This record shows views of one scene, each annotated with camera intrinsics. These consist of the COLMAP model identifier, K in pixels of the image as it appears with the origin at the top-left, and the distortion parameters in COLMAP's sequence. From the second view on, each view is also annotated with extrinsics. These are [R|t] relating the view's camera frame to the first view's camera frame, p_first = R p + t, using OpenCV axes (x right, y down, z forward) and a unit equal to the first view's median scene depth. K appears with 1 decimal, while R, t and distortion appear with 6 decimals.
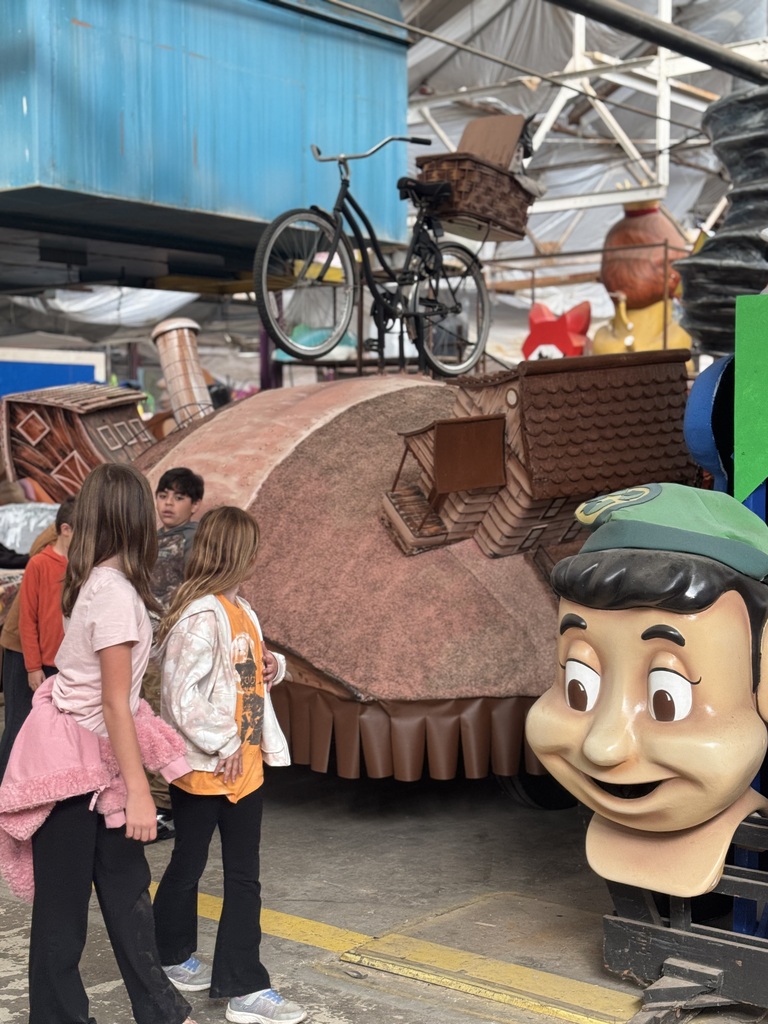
lens RADIAL K [[1555.7, 0, 382.5], [0, 1555.7, 513.6], [0, 0, 1]] dist [0.133731, 0.000000]
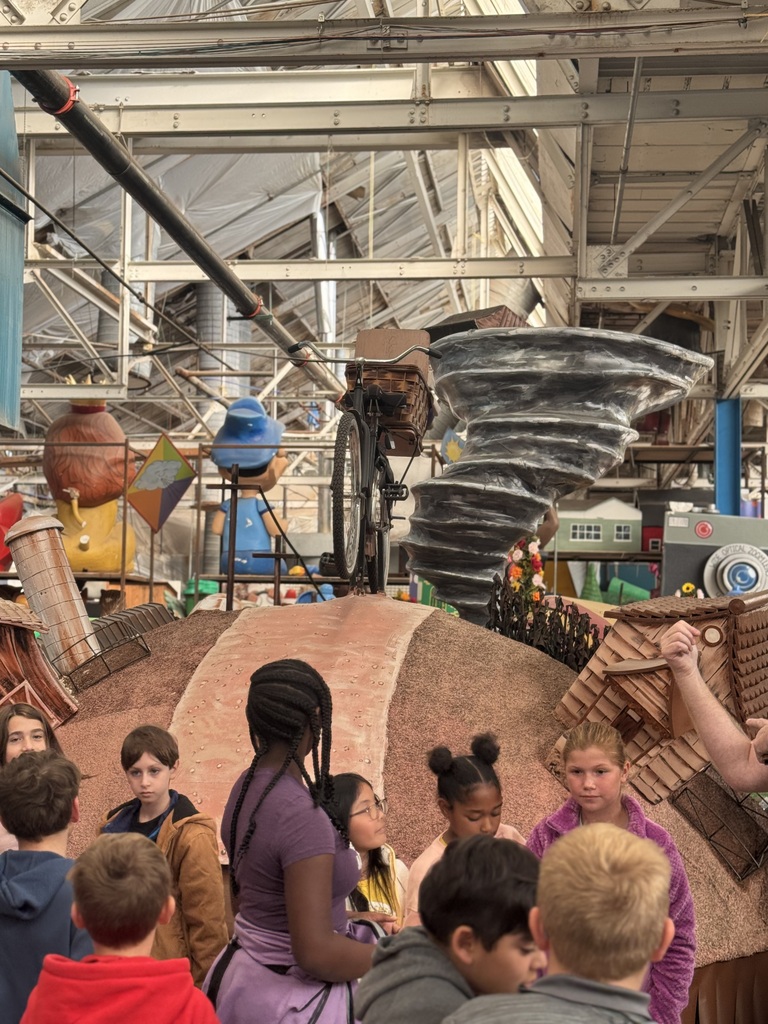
lens RADIAL K [[1555.7, 0, 383.6], [0, 1555.7, 511.5], [0, 0, 1]] dist [0.133731, 0.000000]
pose [[0.844229, 0.054867, 0.533166, -0.386514], [0.009770, 0.993006, -0.117659, -0.024499], [-0.535893, 0.104540, 0.837789, 0.182921]]
